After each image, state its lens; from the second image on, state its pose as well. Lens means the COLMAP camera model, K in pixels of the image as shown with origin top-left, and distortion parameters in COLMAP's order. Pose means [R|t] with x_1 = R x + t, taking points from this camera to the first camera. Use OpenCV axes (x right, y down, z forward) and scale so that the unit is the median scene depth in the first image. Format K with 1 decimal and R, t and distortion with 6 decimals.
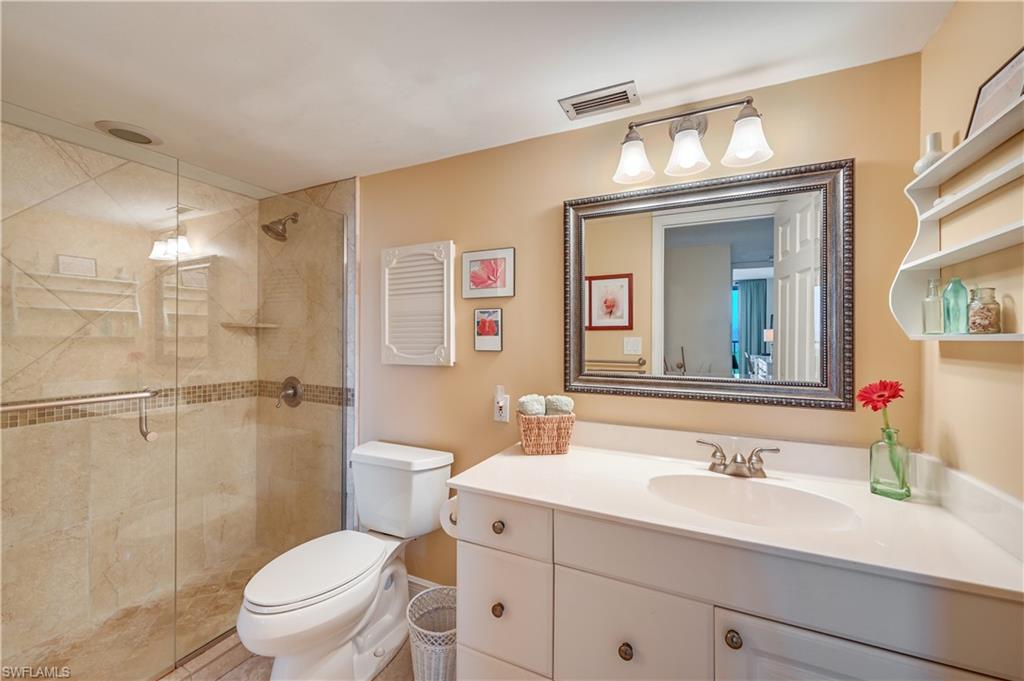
lens RADIAL K [[404.7, 0, 511.2], [0, 404.7, 329.0], [0, 0, 1]] dist [0.000233, -0.000015]
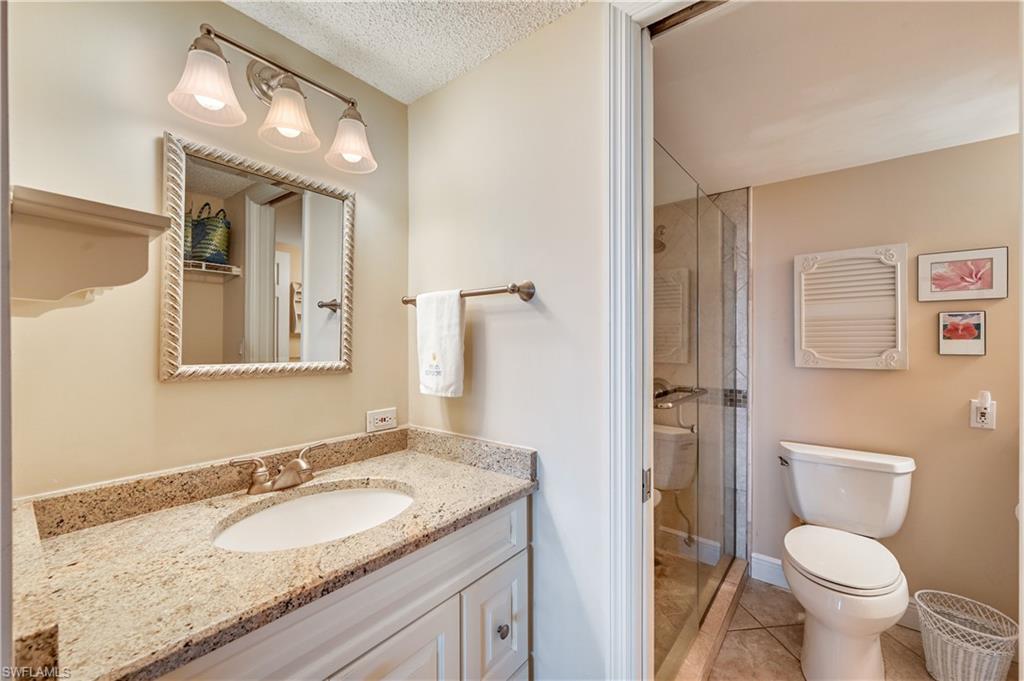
lens RADIAL K [[404.7, 0, 509.8], [0, 404.7, 338.0], [0, 0, 1]] dist [0.000044, -0.000111]
pose [[0.975970, -0.005139, -0.217846, -0.882489], [0.007404, 0.999927, 0.009581, -0.003936], [0.217781, -0.010964, 0.975936, -0.177212]]
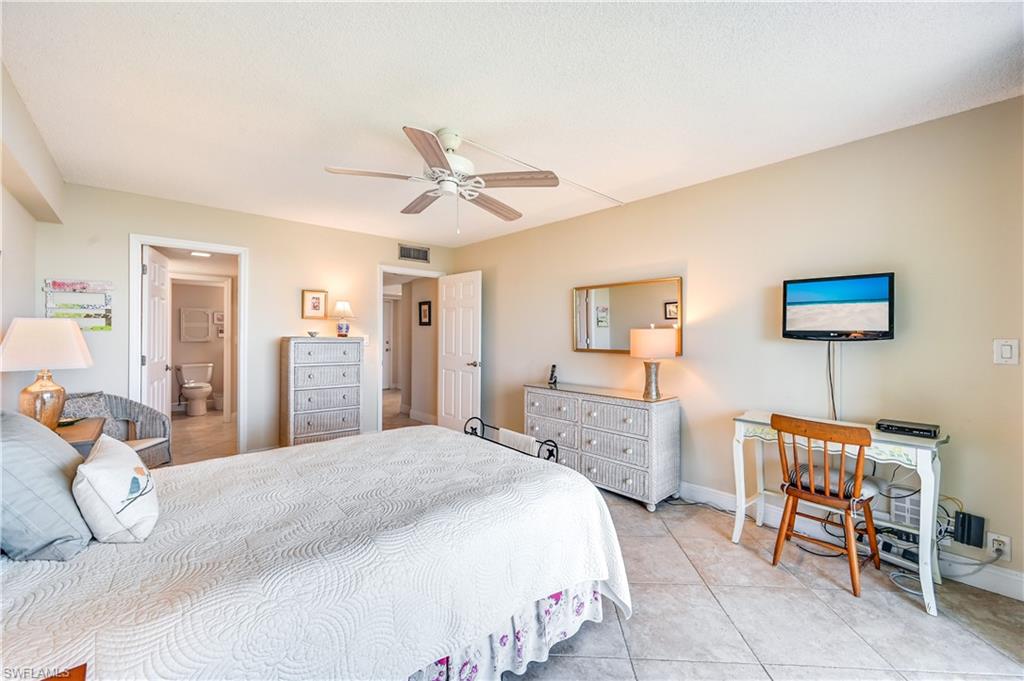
lens RADIAL K [[404.7, 0, 509.8], [0, 404.7, 338.0], [0, 0, 1]] dist [0.000044, -0.000111]
pose [[0.362140, -0.006979, 0.932098, -2.730050], [-0.012121, 0.999852, 0.012196, -0.022400], [-0.932045, -0.015715, 0.362002, -3.071071]]
